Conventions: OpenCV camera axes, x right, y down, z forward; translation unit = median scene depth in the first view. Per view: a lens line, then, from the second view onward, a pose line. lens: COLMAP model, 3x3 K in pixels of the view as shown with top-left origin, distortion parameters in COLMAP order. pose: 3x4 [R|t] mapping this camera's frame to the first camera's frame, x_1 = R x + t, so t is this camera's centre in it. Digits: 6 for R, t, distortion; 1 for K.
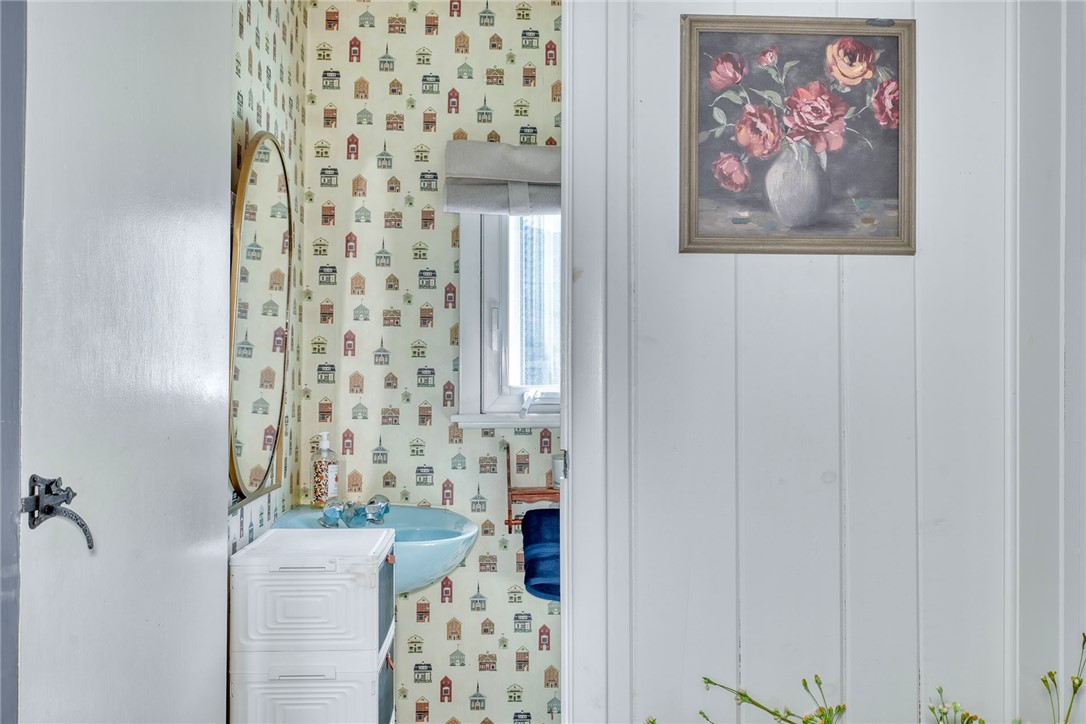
lens RADIAL K [[1091.7, 0, 542.0], [0, 1091.7, 361.6], [0, 0, 1]] dist [-0.001113, 0.000000]
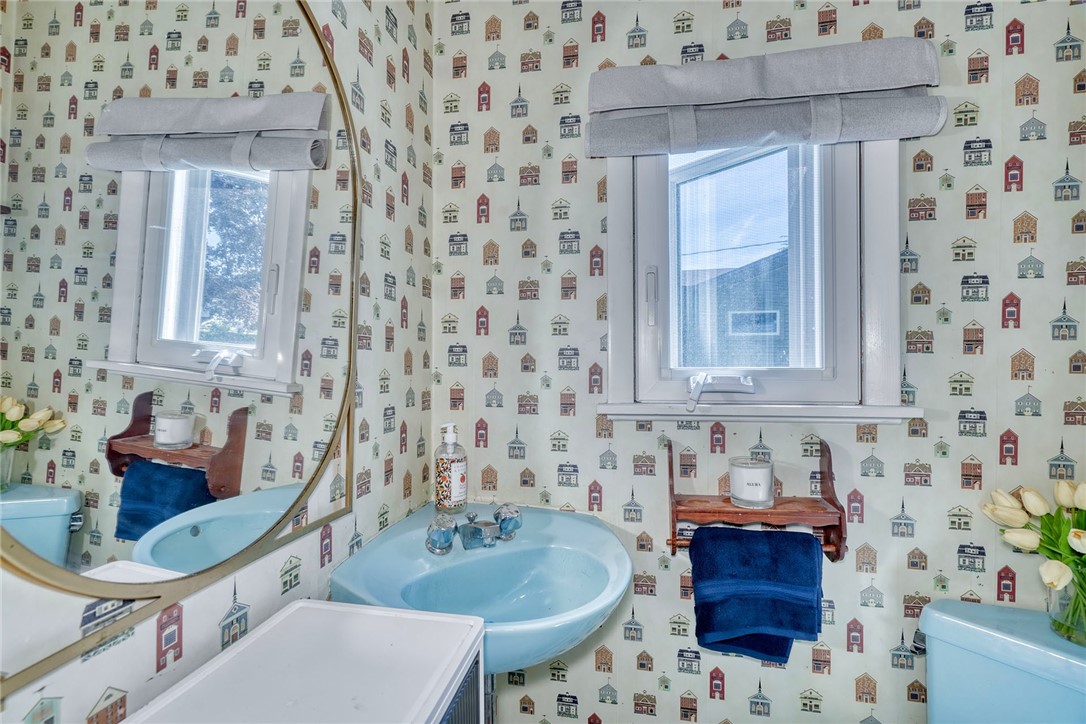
lens RADIAL K [[501.8, 0, 540.5], [0, 501.8, 364.3], [0, 0, 1]] dist [-0.004216, 0.002663]
pose [[0.972370, -0.005590, -0.233379, -0.036808], [0.010279, 0.999769, 0.018878, 0.011158], [0.233220, -0.020755, 0.972203, 0.617665]]
